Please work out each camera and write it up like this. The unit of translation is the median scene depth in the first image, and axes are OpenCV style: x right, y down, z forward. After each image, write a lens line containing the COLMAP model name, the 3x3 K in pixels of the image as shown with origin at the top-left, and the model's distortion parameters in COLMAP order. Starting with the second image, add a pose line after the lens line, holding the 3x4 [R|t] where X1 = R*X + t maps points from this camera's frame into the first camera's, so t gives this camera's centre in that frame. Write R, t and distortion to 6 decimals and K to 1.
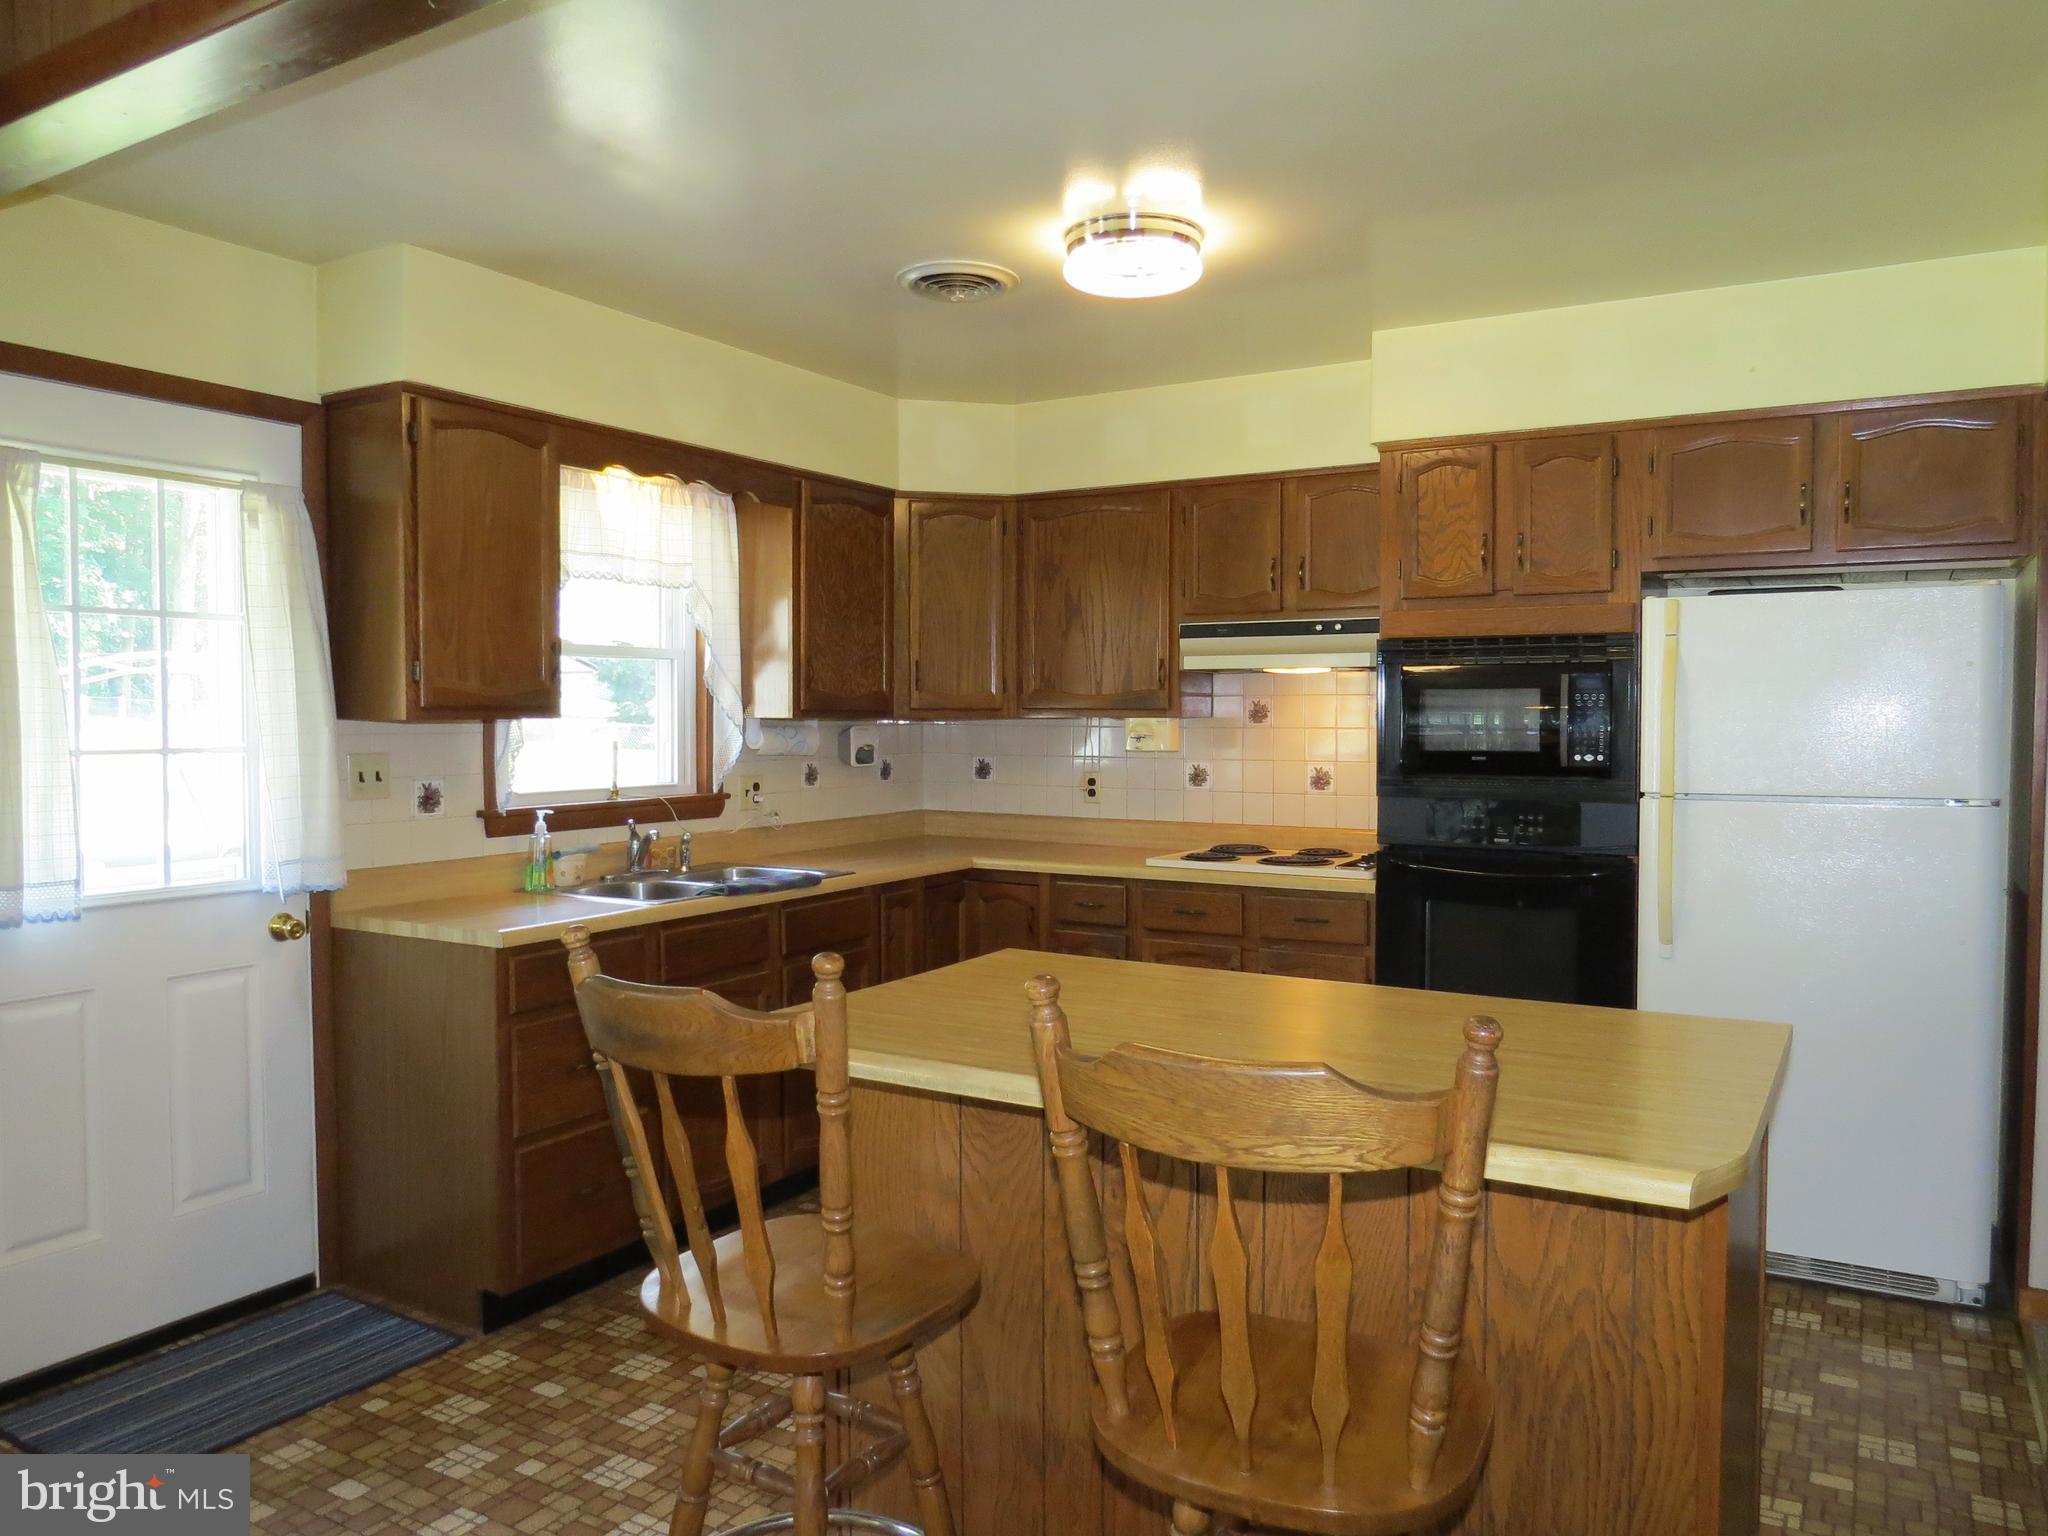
lens RADIAL K [[1452.2, 0, 1030.1], [0, 1452.2, 765.0], [0, 0, 1]] dist [-0.022515, 0.002416]
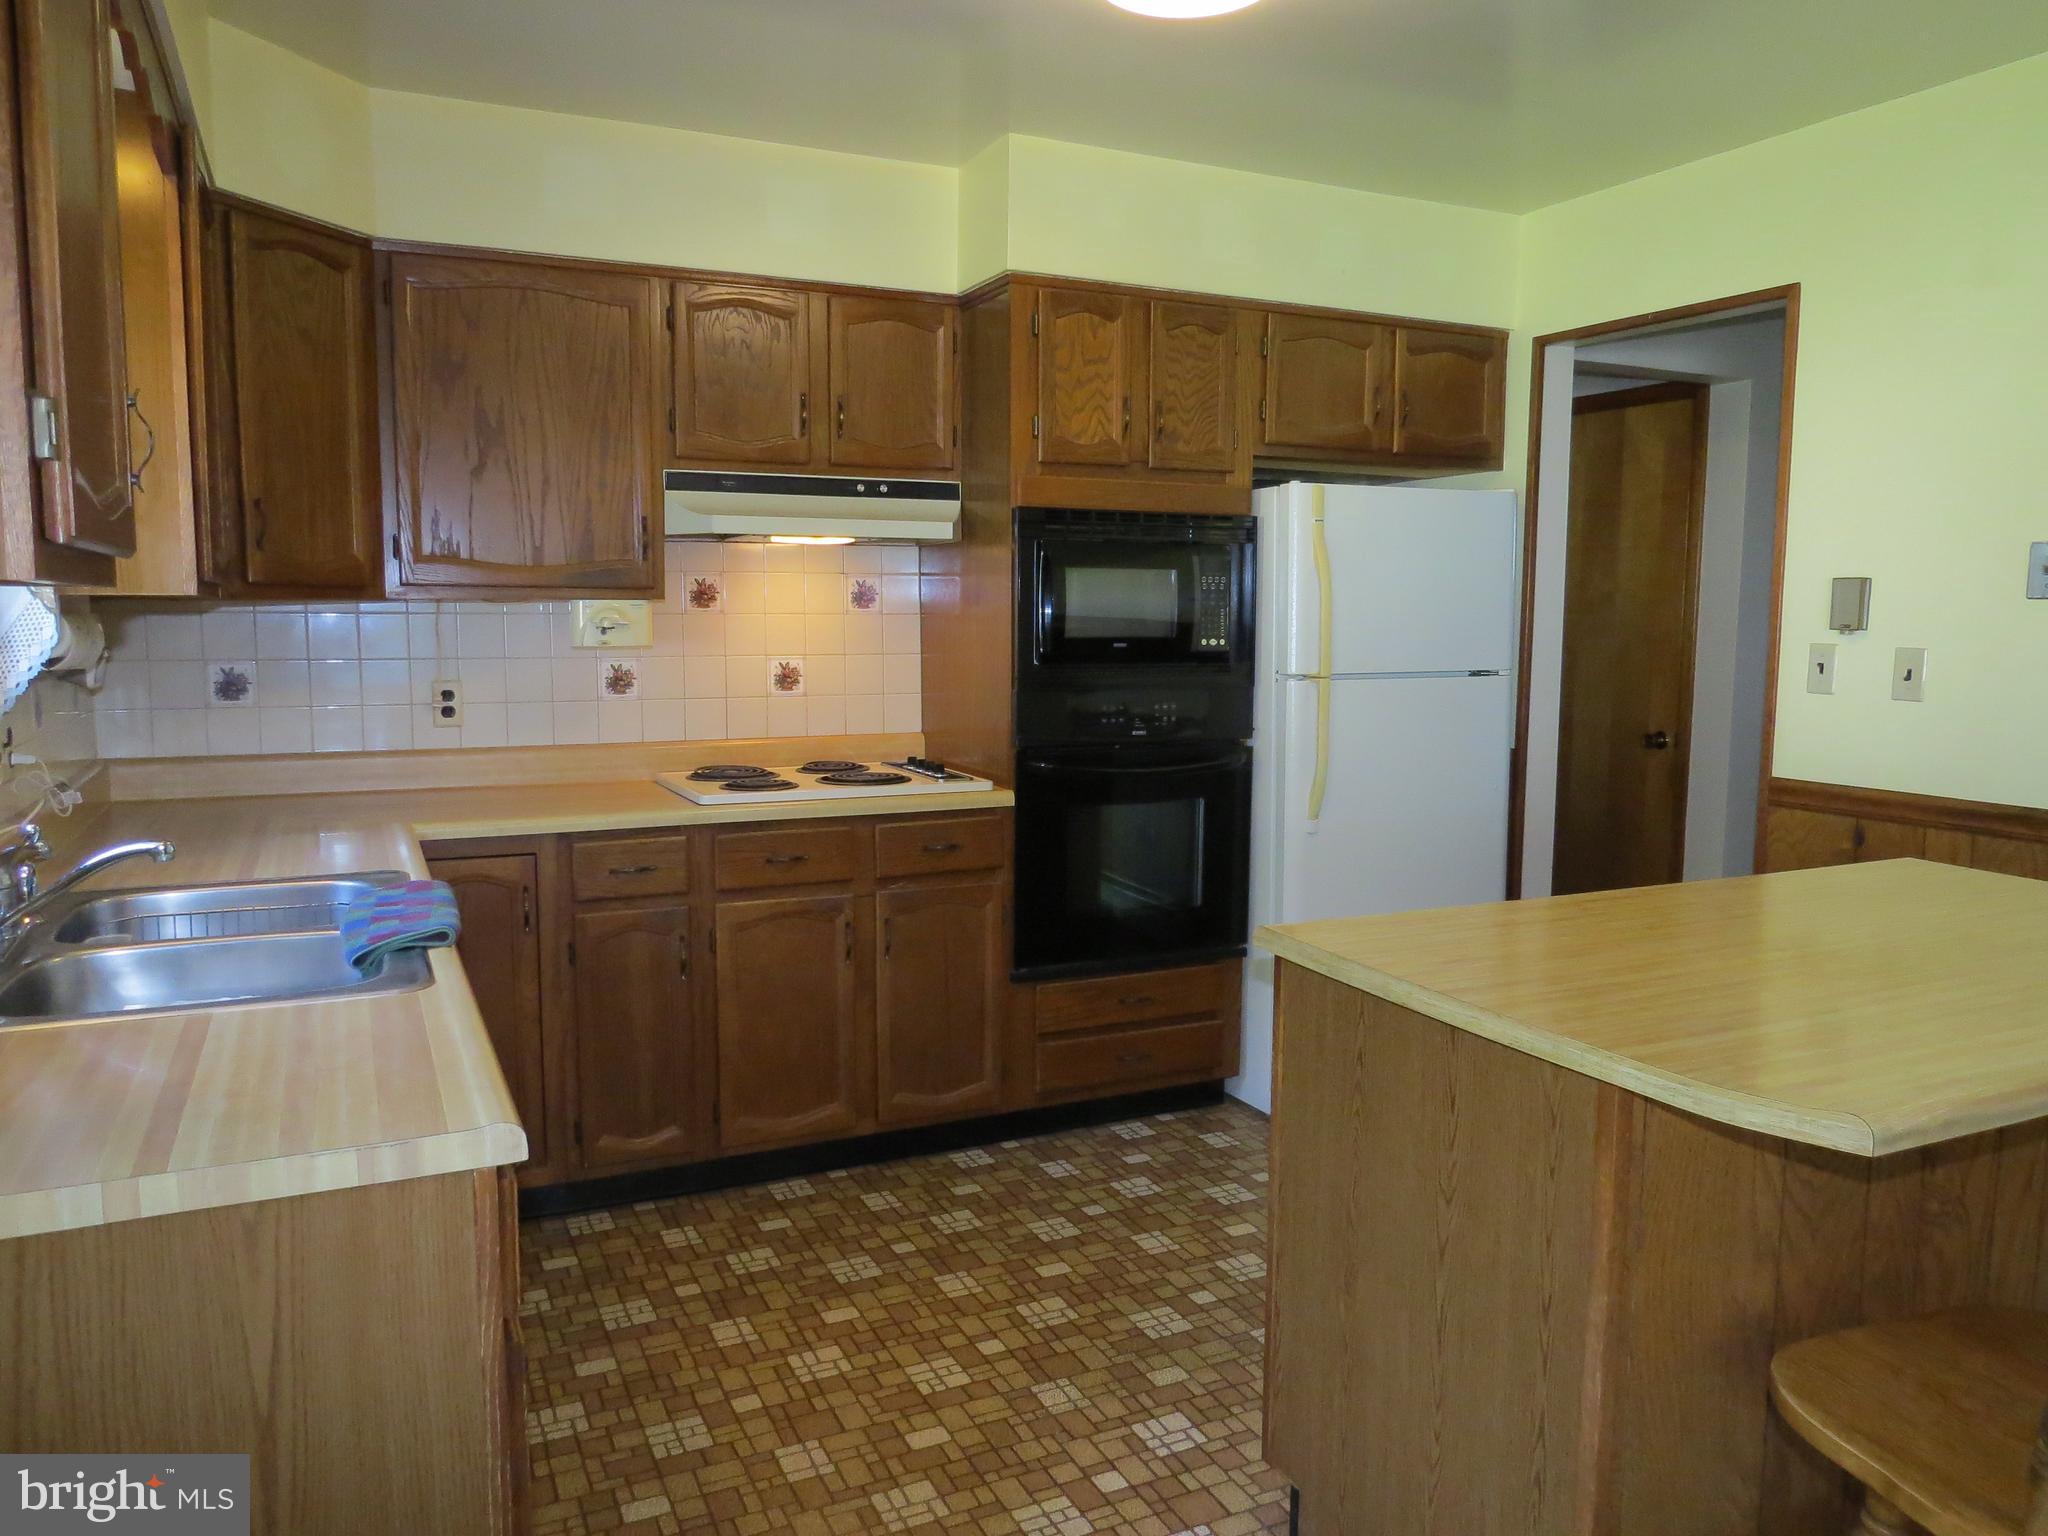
lens RADIAL K [[1452.2, 0, 1030.1], [0, 1452.2, 765.0], [0, 0, 1]] dist [-0.022515, 0.002416]
pose [[0.557180, -0.087756, 0.825741, -0.470847], [0.025044, 0.995724, 0.088923, -0.011898], [-0.830014, -0.028866, 0.556995, 0.516474]]
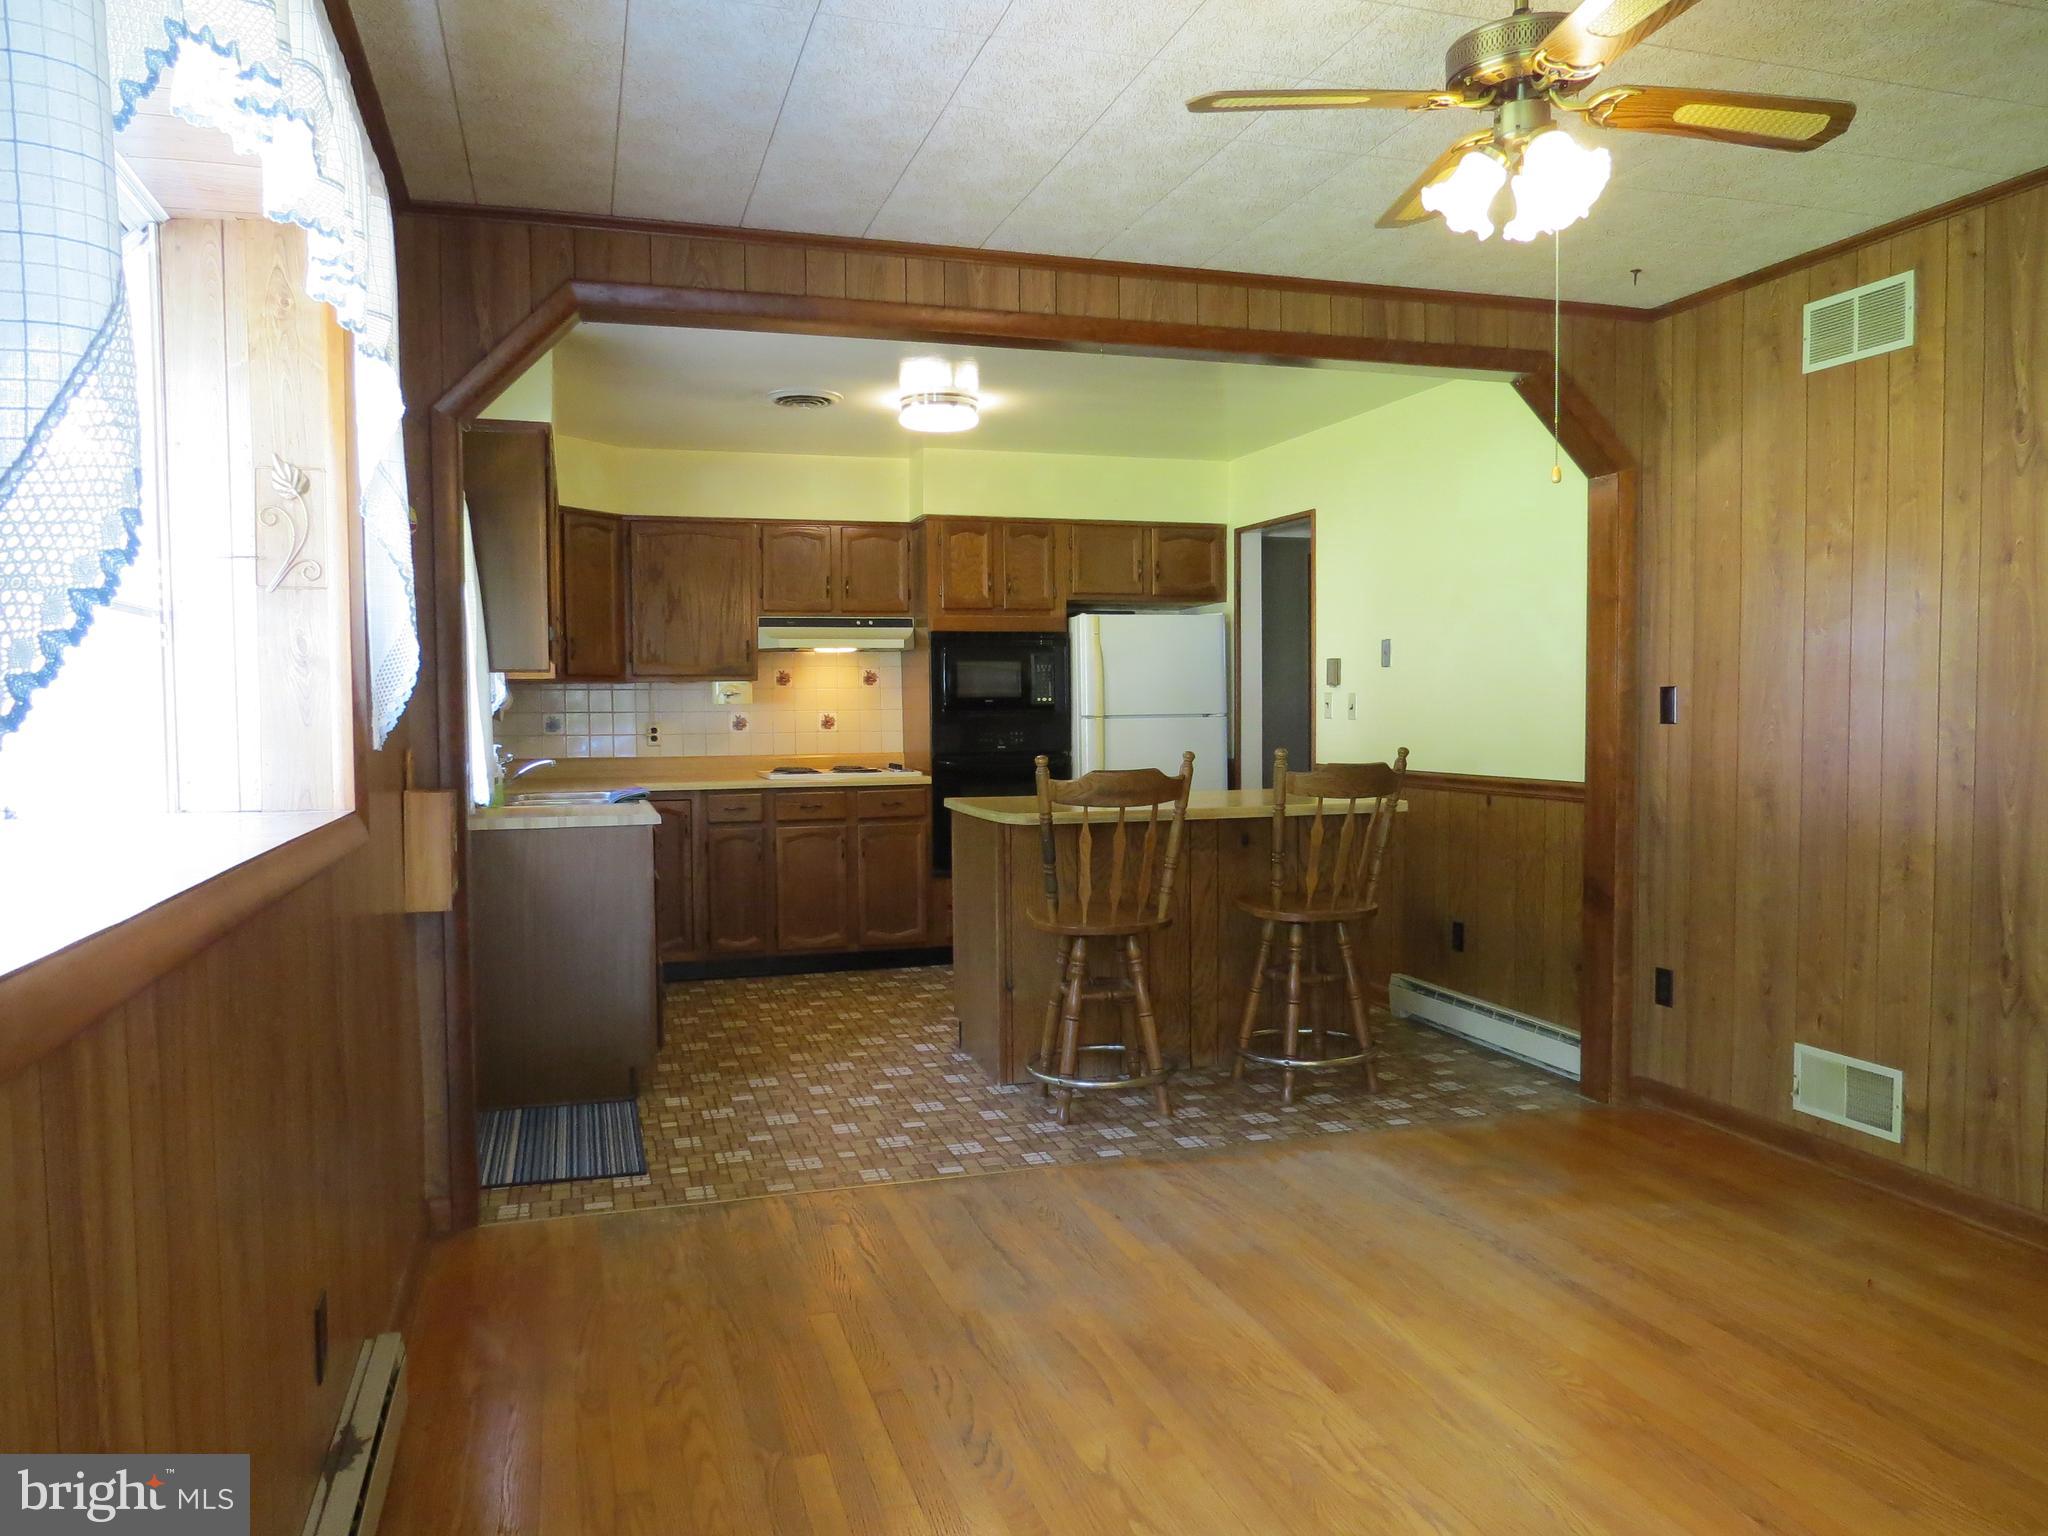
lens RADIAL K [[1452.2, 0, 1030.1], [0, 1452.2, 765.0], [0, 0, 1]] dist [-0.022515, 0.002416]
pose [[0.670751, -0.038531, 0.740681, -0.933208], [0.036518, 0.999154, 0.018907, 0.040147], [-0.740783, 0.014367, 0.671591, -0.211480]]
